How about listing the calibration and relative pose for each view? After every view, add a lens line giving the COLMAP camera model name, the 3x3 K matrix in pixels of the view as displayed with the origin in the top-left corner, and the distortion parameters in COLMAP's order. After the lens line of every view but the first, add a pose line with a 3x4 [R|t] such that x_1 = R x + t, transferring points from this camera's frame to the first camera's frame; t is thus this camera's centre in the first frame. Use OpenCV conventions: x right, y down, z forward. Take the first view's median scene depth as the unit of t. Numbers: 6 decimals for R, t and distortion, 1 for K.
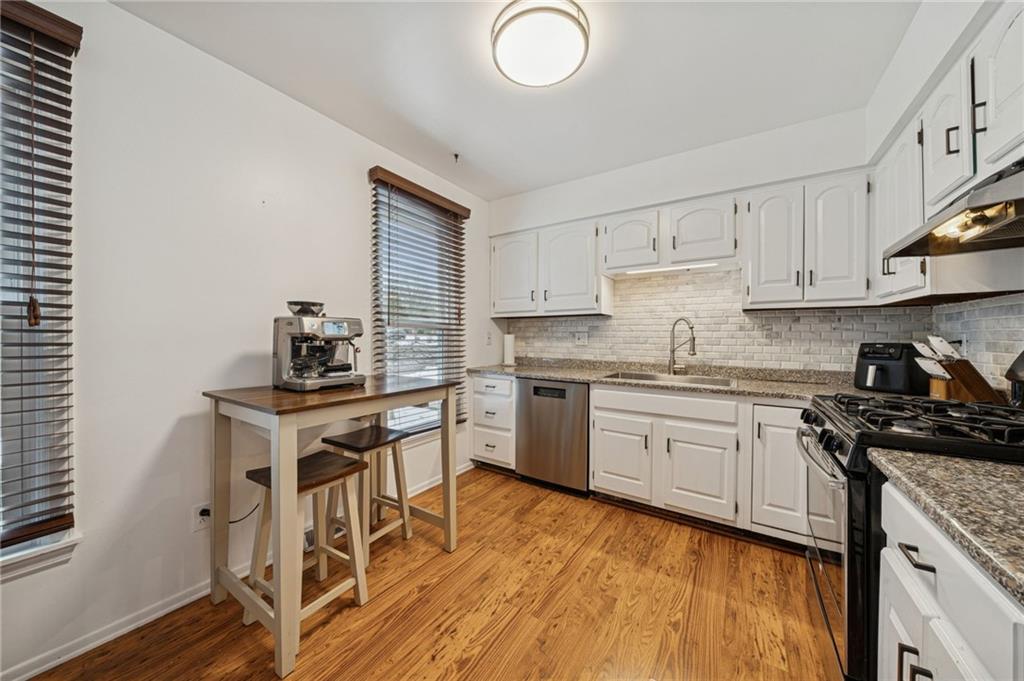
lens RADIAL K [[351.3, 0, 511.1], [0, 351.3, 337.4], [0, 0, 1]] dist [-0.001645, -0.000072]
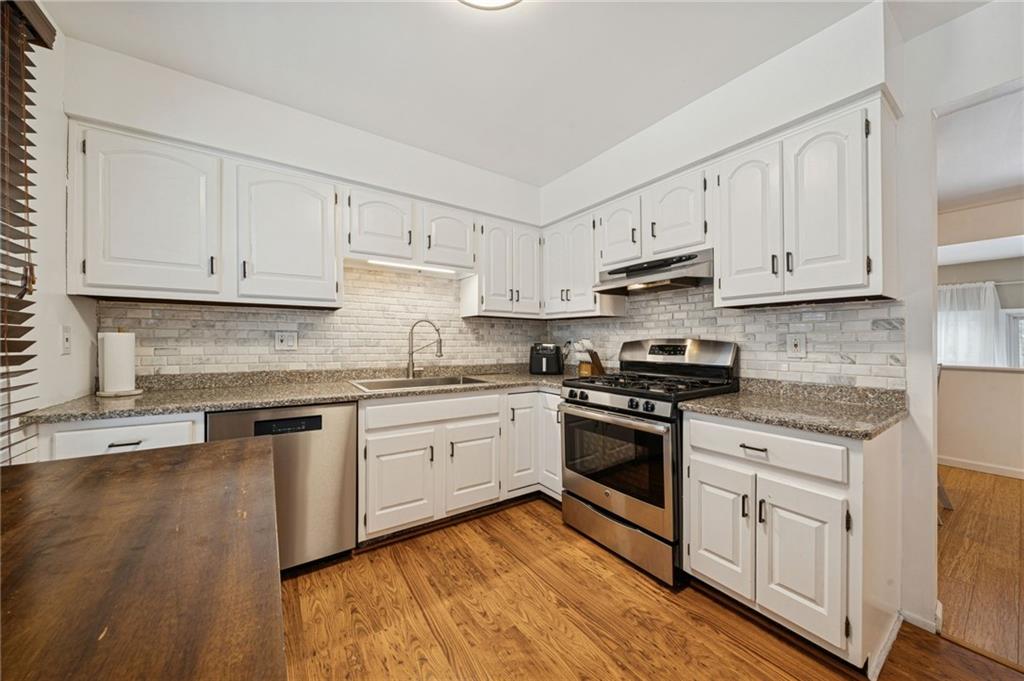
lens RADIAL K [[351.3, 0, 511.1], [0, 351.3, 337.4], [0, 0, 1]] dist [-0.001645, -0.000072]
pose [[0.384244, 0.008349, 0.923194, -0.358006], [-0.001943, 0.999964, -0.008234, 0.002539], [-0.923229, 0.001370, 0.384247, 0.428914]]
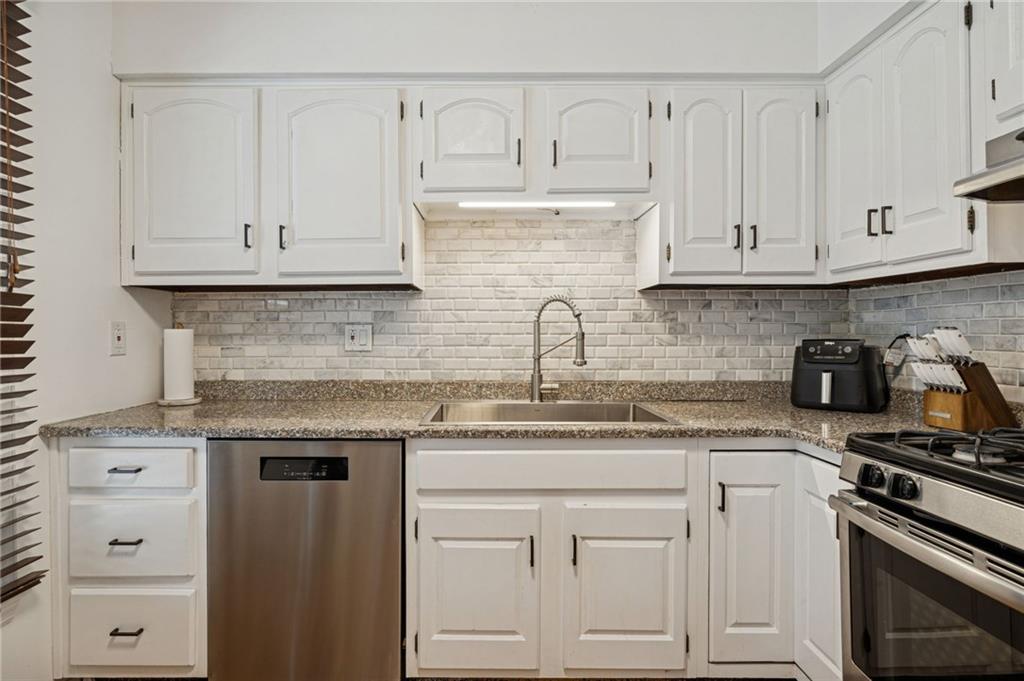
lens RADIAL K [[510.4, 0, 496.1], [0, 510.4, 338.5], [0, 0, 1]] dist [0.003378, 0.000719]
pose [[0.834901, -0.010702, 0.550296, -0.034778], [0.007086, 0.999937, 0.008695, 0.001017], [-0.550354, -0.003360, 0.834924, 0.418051]]
